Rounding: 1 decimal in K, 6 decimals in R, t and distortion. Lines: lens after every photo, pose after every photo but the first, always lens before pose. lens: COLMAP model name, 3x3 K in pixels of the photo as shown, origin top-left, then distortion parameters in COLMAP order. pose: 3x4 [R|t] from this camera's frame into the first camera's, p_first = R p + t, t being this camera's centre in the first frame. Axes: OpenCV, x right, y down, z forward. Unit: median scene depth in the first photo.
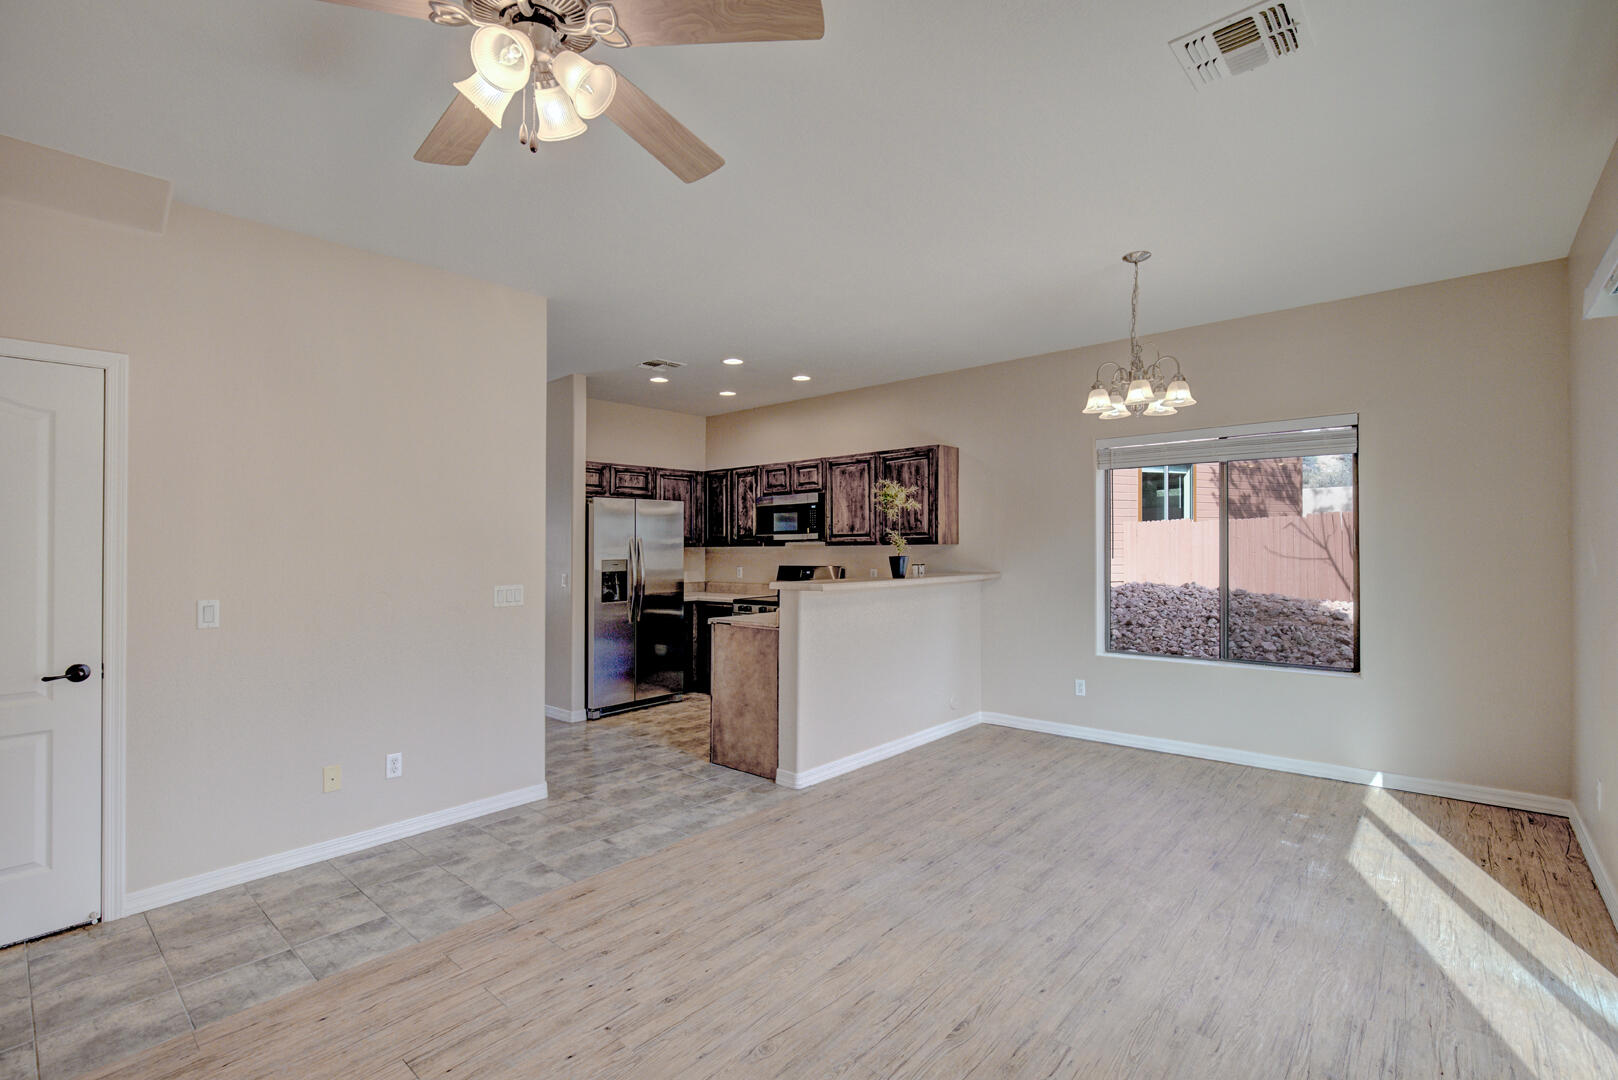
lens RADIAL K [[744.2, 0, 810.6], [0, 744.2, 544.9], [0, 0, 1]] dist [0.001117, 0.000601]
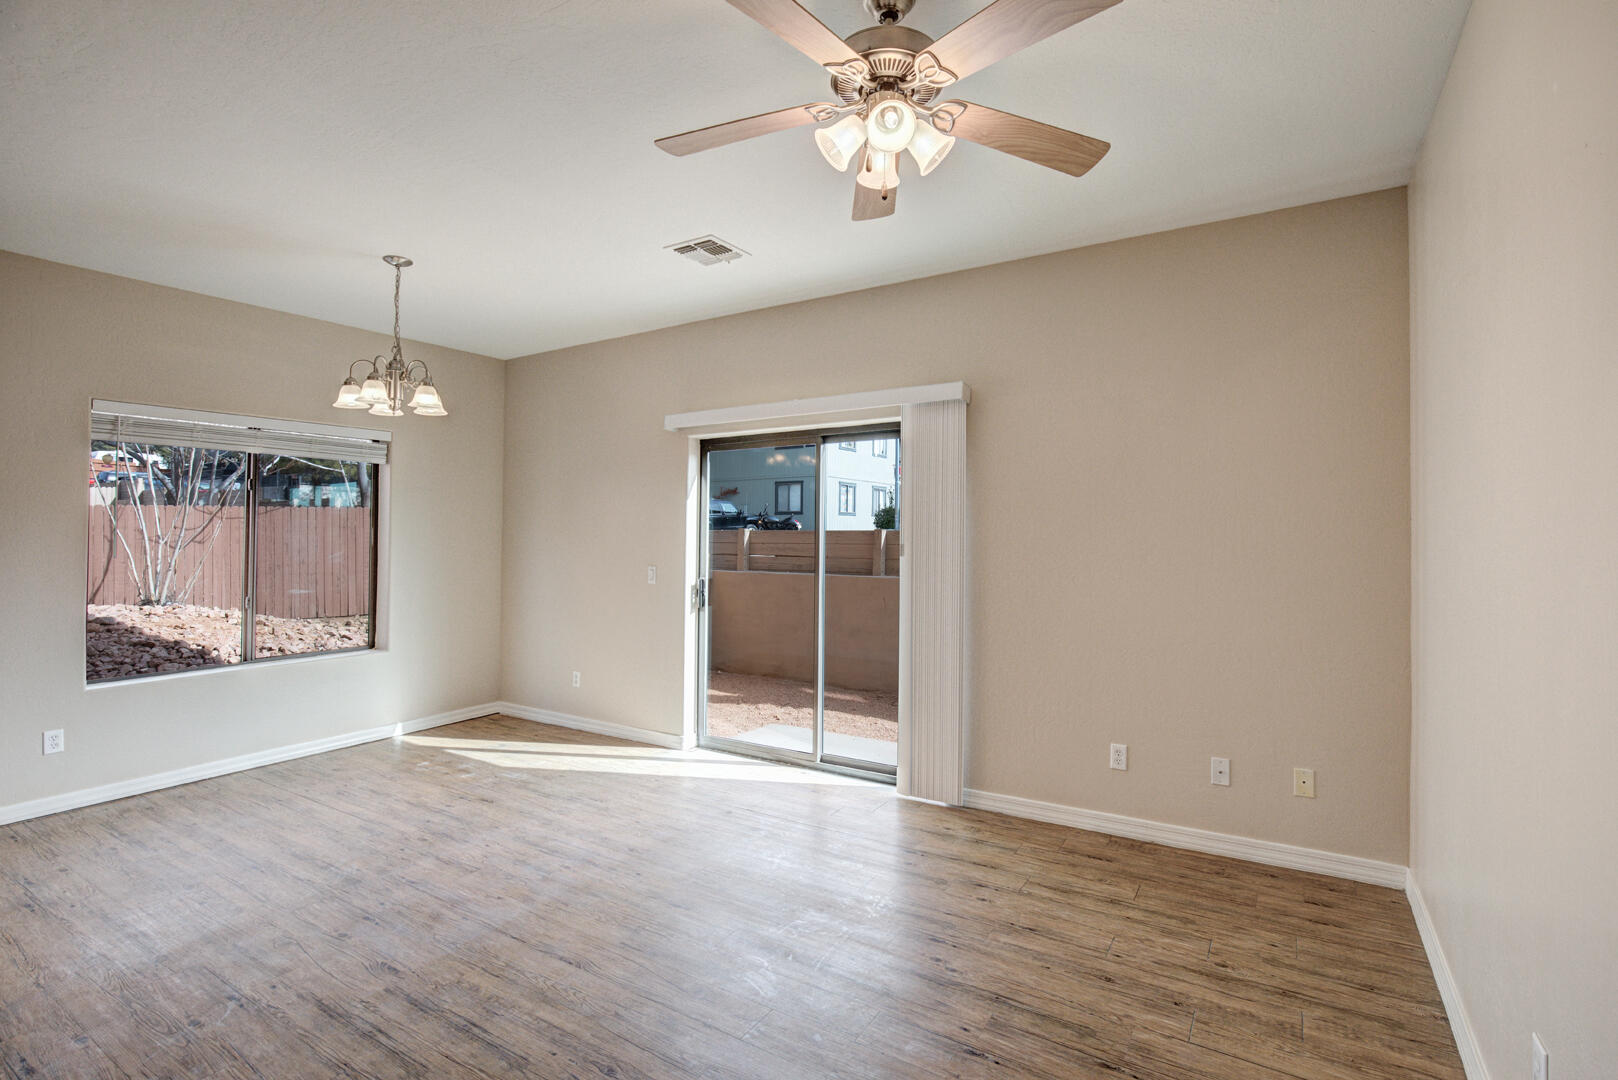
lens RADIAL K [[744.2, 0, 811.9], [0, 744.2, 540.2], [0, 0, 1]] dist [0.001117, 0.000601]
pose [[-0.160249, 0.008891, 0.987037, -0.747757], [-0.003539, 0.999948, -0.009582, 0.000336], [-0.987070, -0.005029, -0.160209, 0.622025]]
